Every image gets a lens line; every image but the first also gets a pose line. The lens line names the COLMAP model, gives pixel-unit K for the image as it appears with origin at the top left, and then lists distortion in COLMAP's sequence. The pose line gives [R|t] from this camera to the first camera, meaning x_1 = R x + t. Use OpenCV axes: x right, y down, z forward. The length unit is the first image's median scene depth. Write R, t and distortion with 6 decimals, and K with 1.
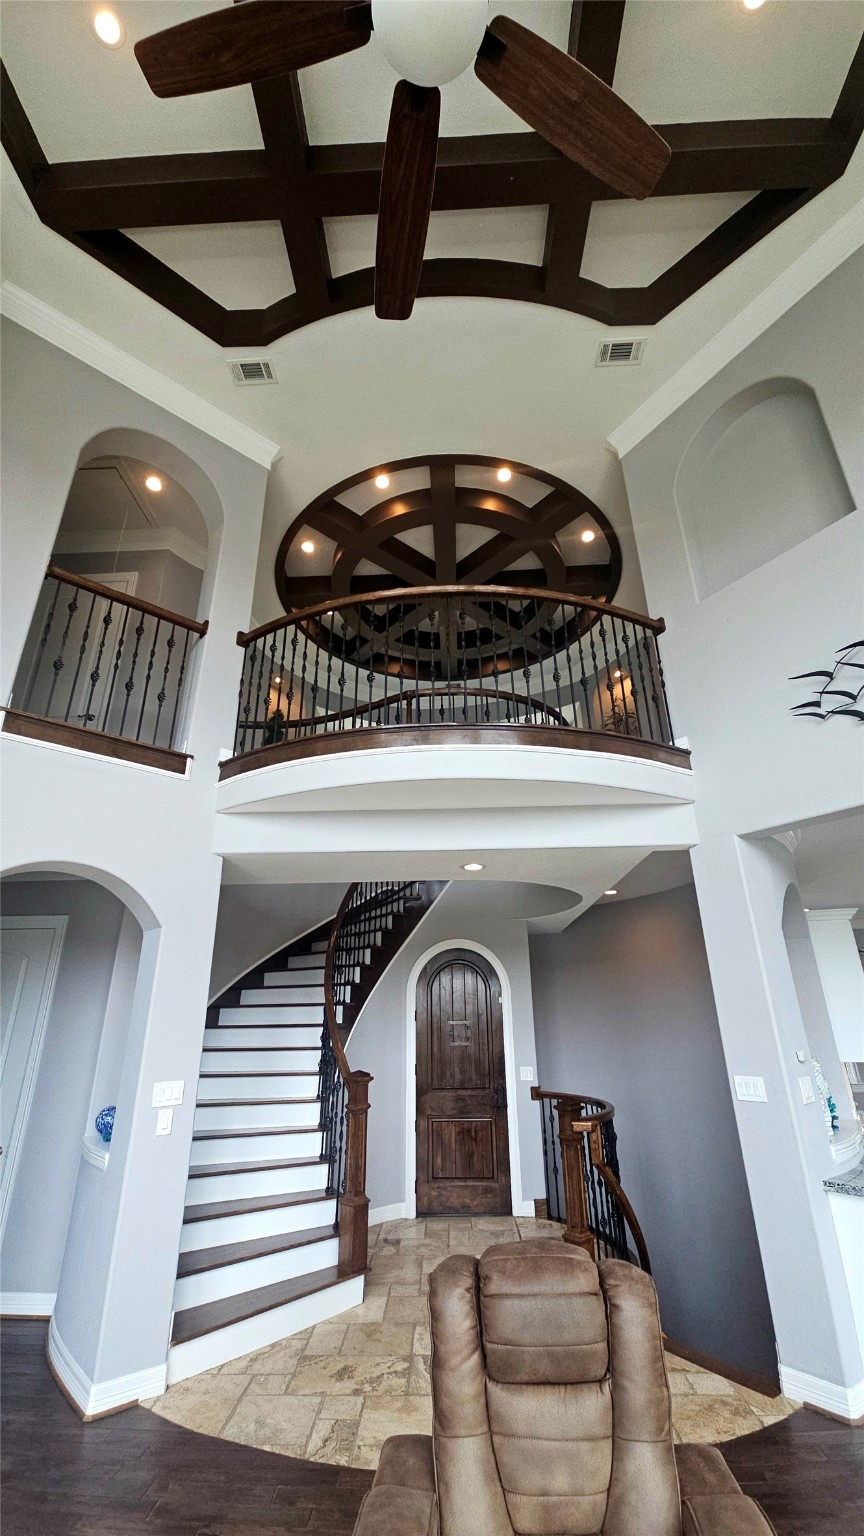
lens RADIAL K [[621.5, 0, 430.1], [0, 621.5, 765.1], [0, 0, 1]] dist [0.006514, -0.005490]
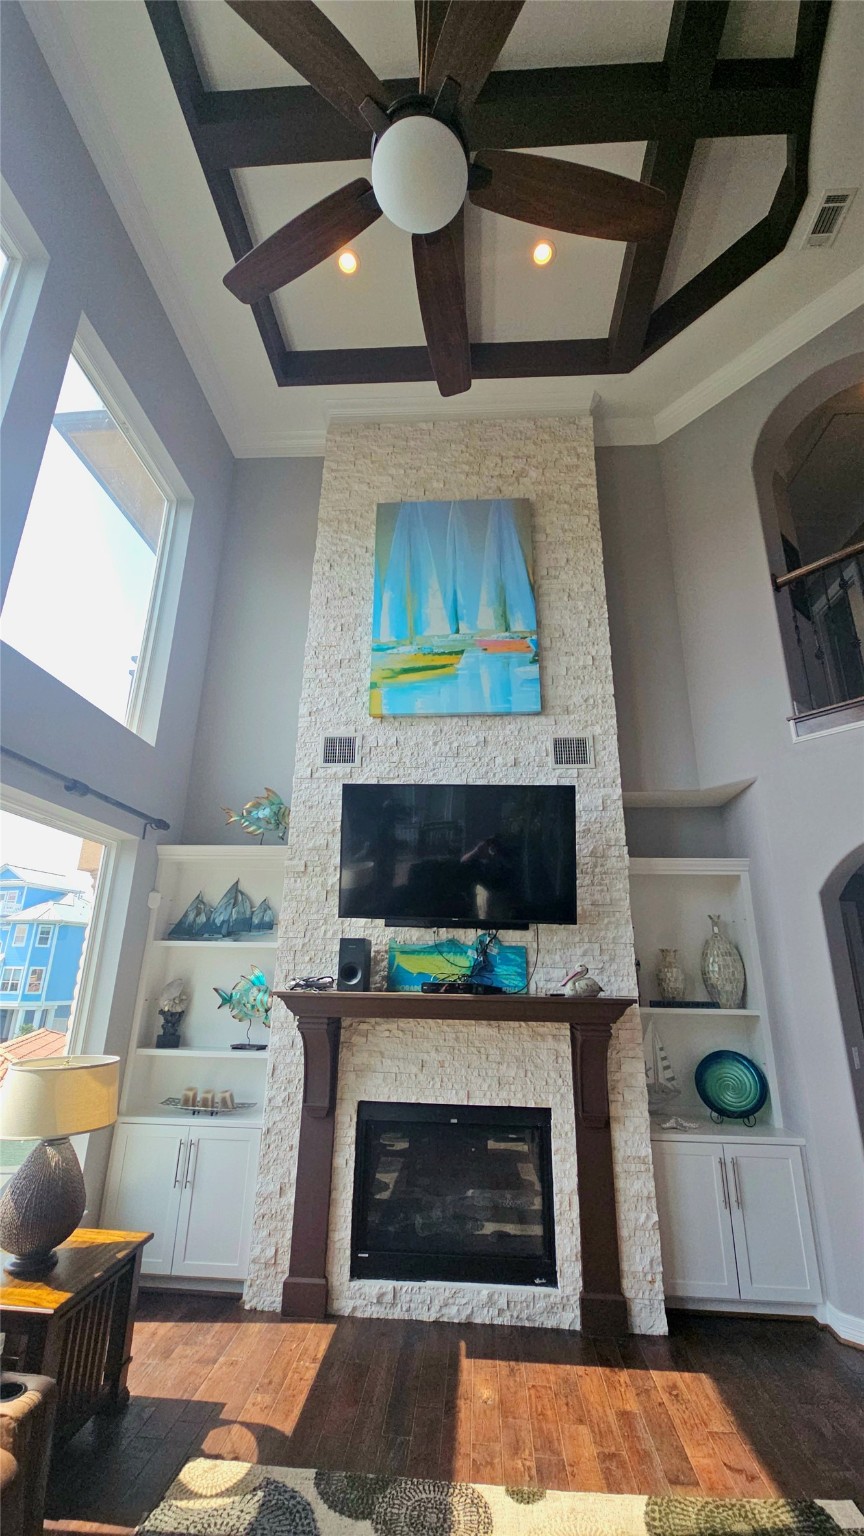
lens RADIAL K [[621.5, 0, 431.5], [0, 621.5, 767.5], [0, 0, 1]] dist [0.006514, -0.005490]
pose [[-0.024492, -0.306302, -0.951619, 0.339478], [0.362463, 0.884412, -0.293998, 0.074249], [0.931676, -0.352128, 0.089363, 0.209321]]
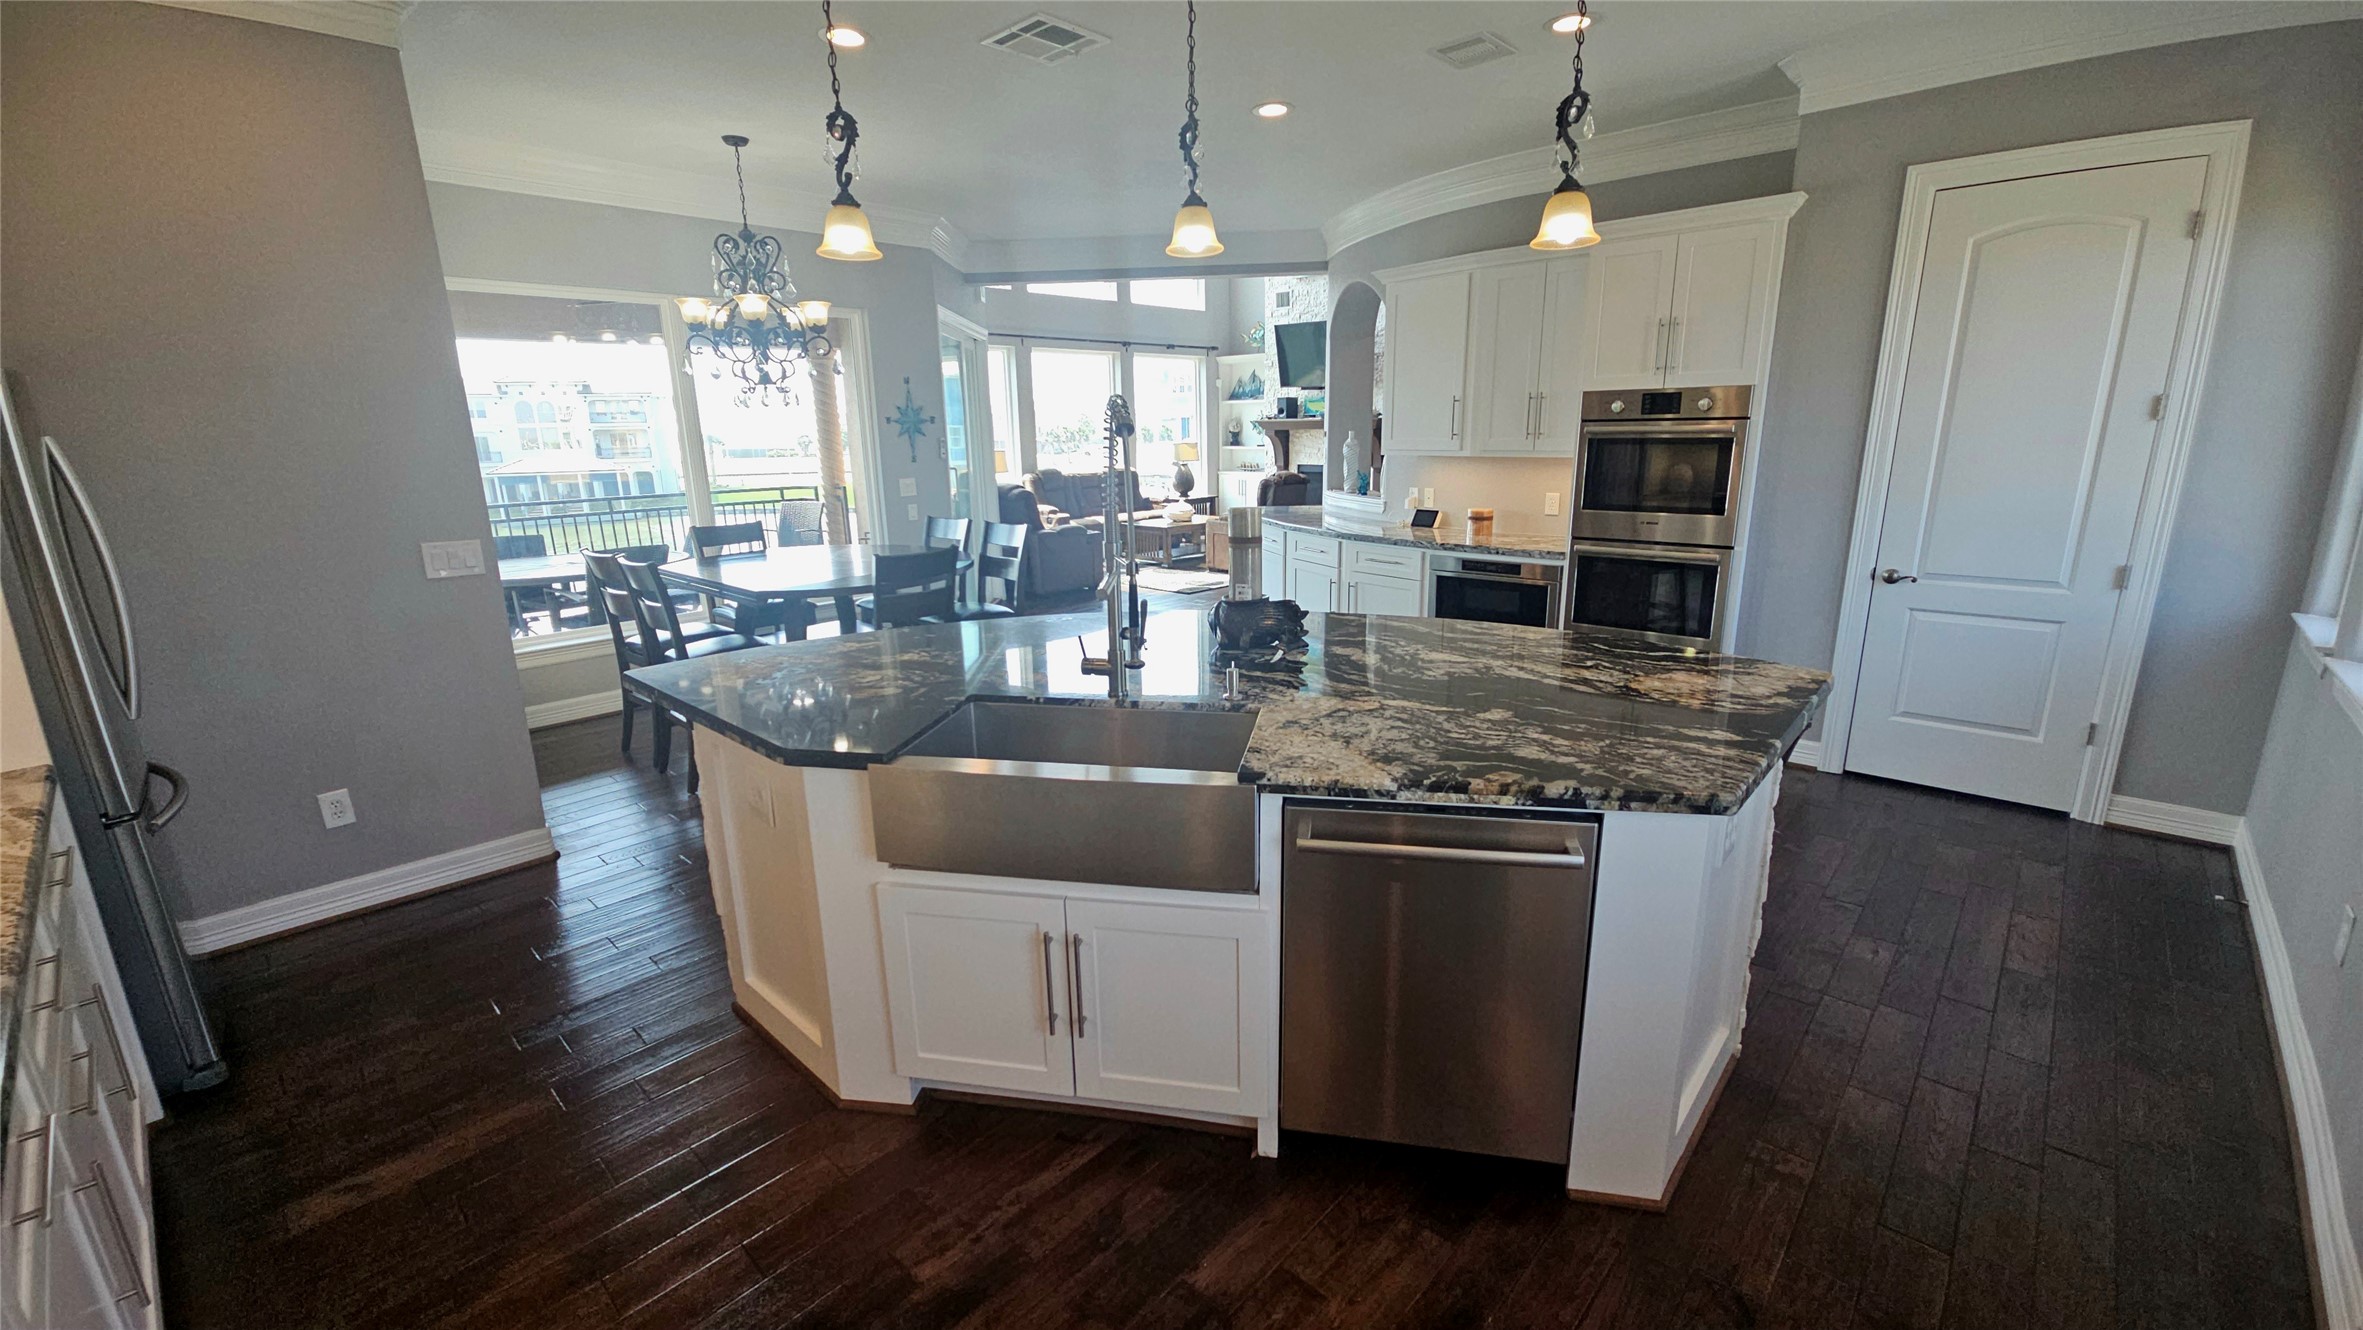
lens RADIAL K [[957.8, 0, 1183.6], [0, 957.8, 663.0], [0, 0, 1]] dist [0.001720, -0.001798]
pose [[-0.642882, 0.207183, -0.737413, 2.145754], [0.313181, 0.949673, -0.006213, 0.739219], [0.699014, -0.234938, -0.675414, 1.798086]]
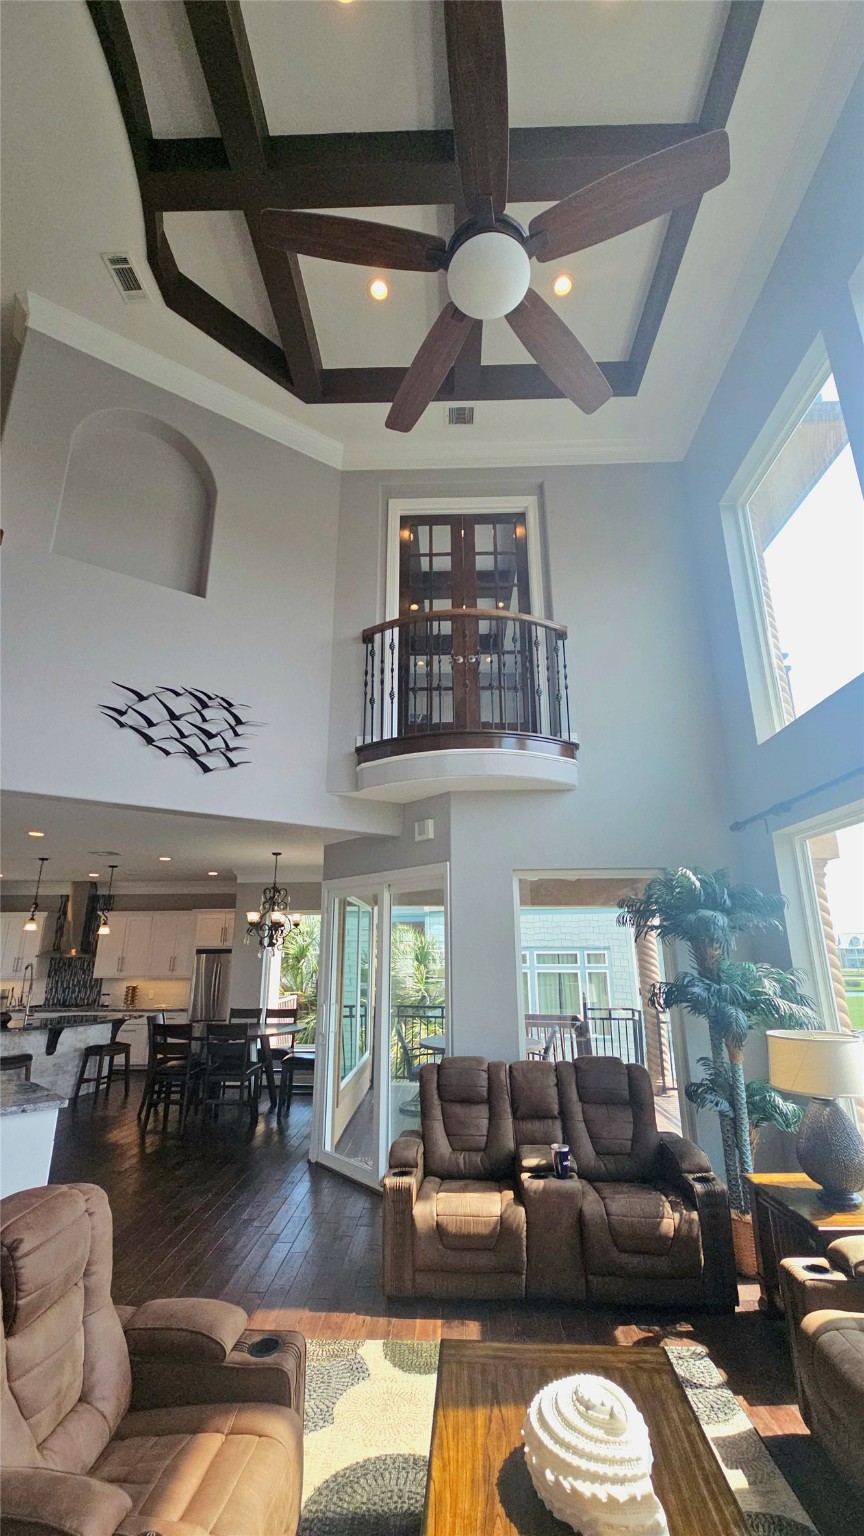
lens RADIAL K [[621.5, 0, 435.4], [0, 621.5, 766.5], [0, 0, 1]] dist [0.006514, -0.005490]
pose [[-0.012958, 0.297962, 0.954490, -0.428714], [-0.373832, 0.883905, -0.281002, 0.088683], [-0.927406, -0.360460, 0.099934, 0.237965]]
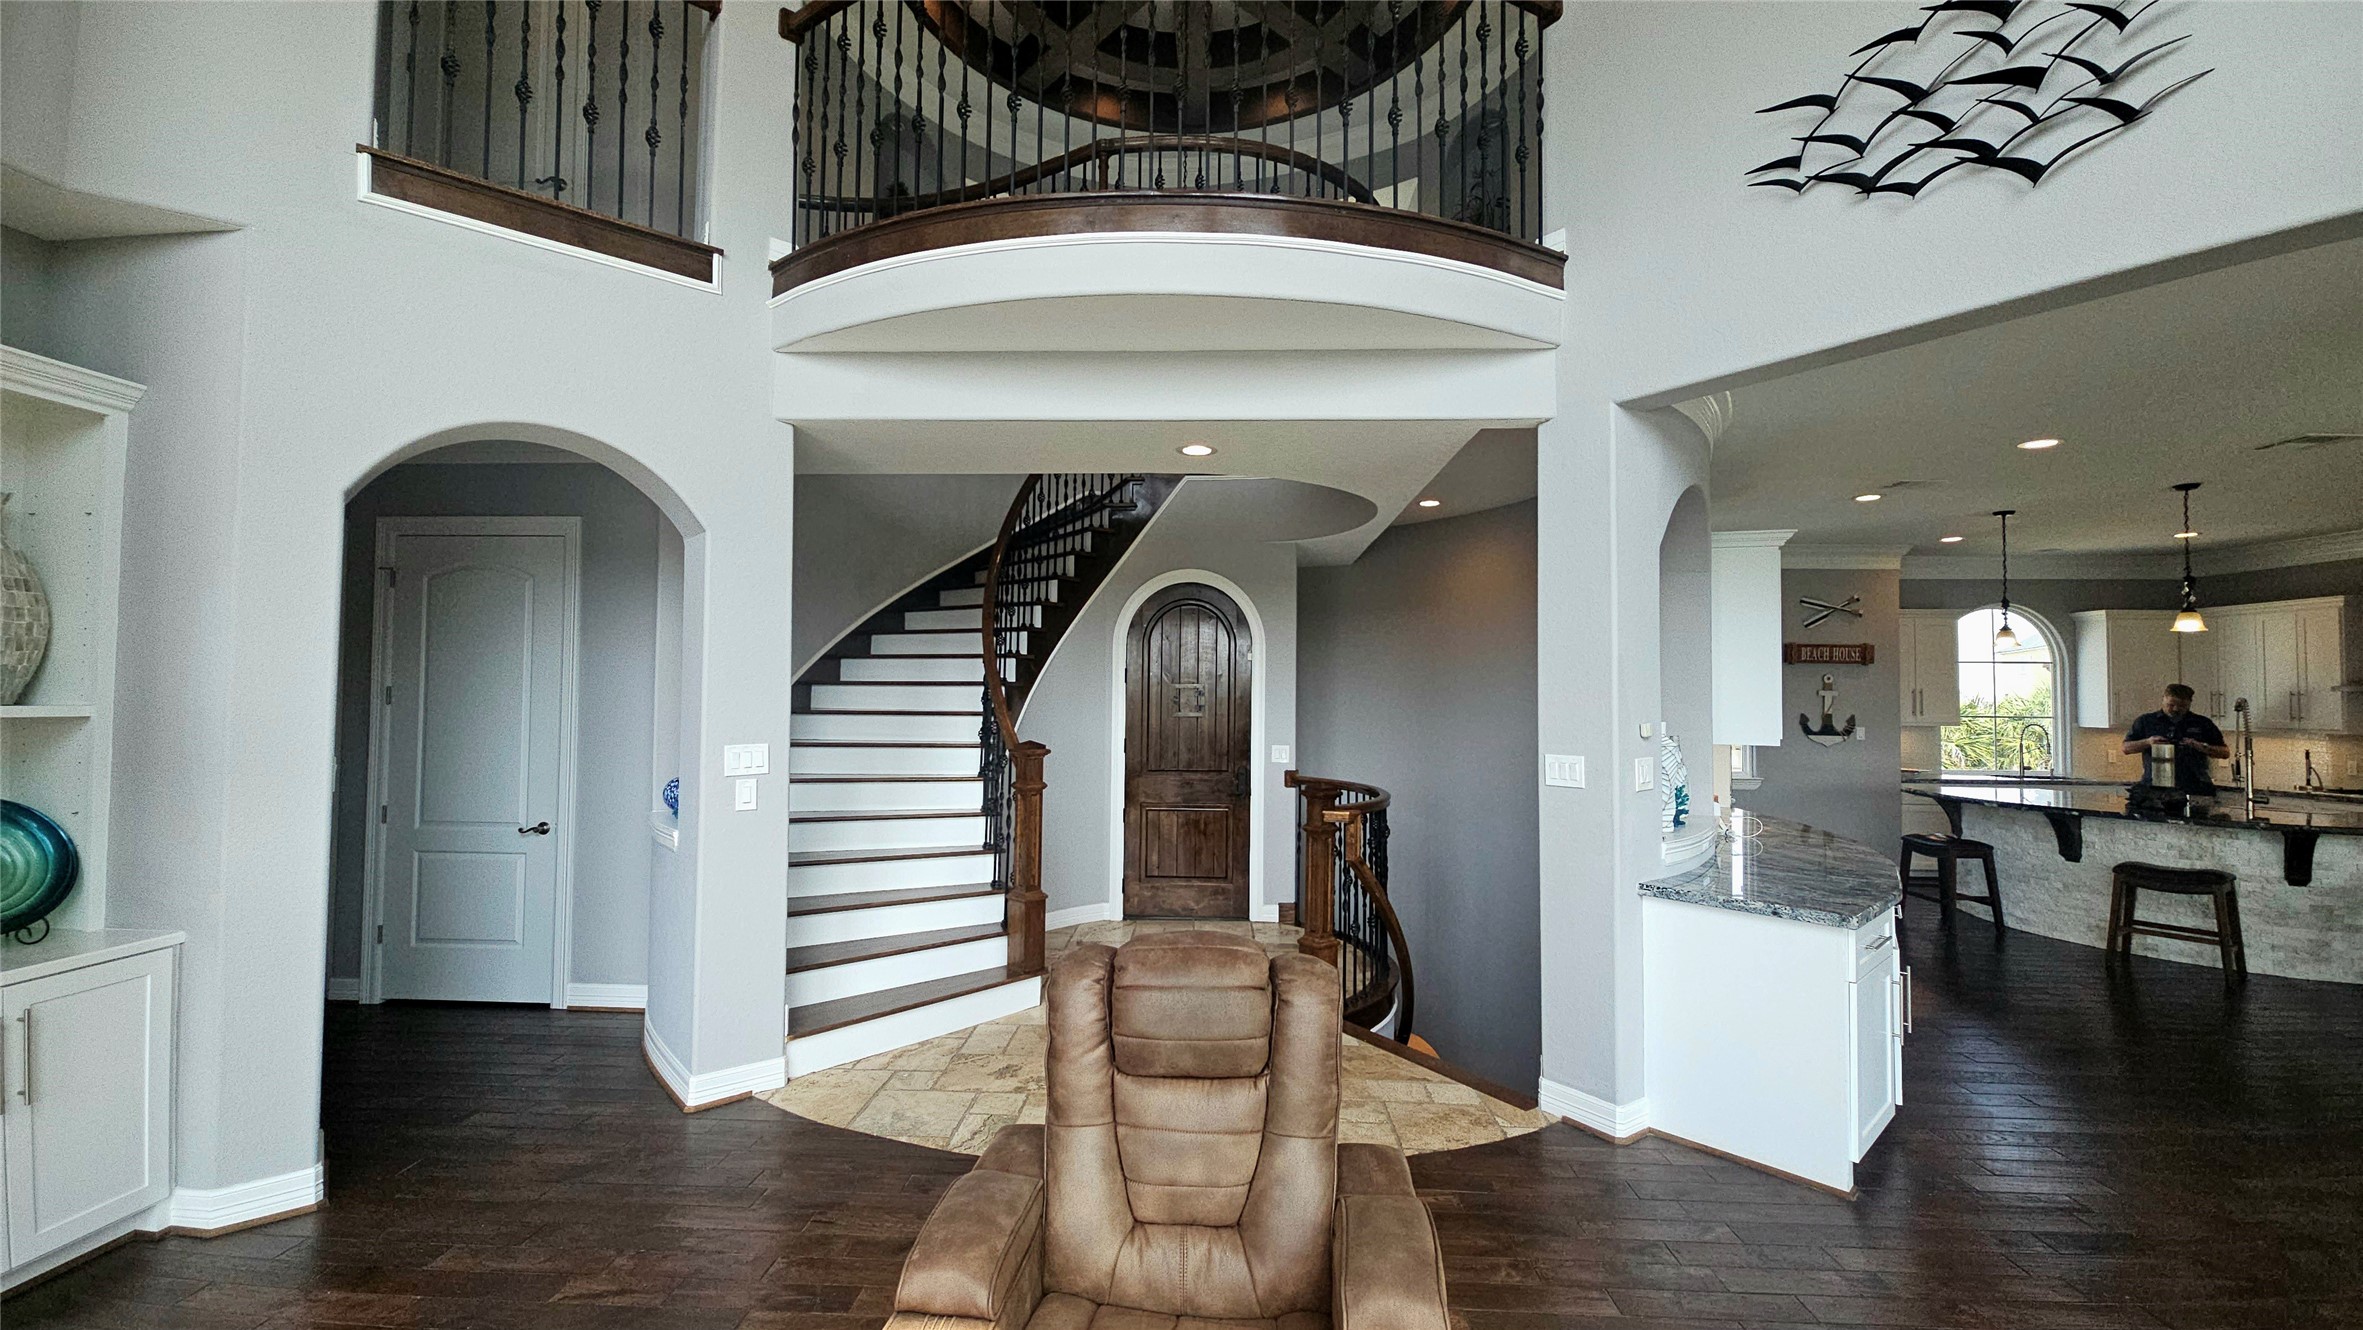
lens RADIAL K [[957.8, 0, 1174.9], [0, 957.8, 666.8], [0, 0, 1]] dist [0.001720, -0.001798]
pose [[0.999727, 0.021023, -0.010150, 0.067163], [-0.016063, 0.934970, 0.354363, 0.026098], [0.016940, -0.354104, 0.935053, 0.015019]]
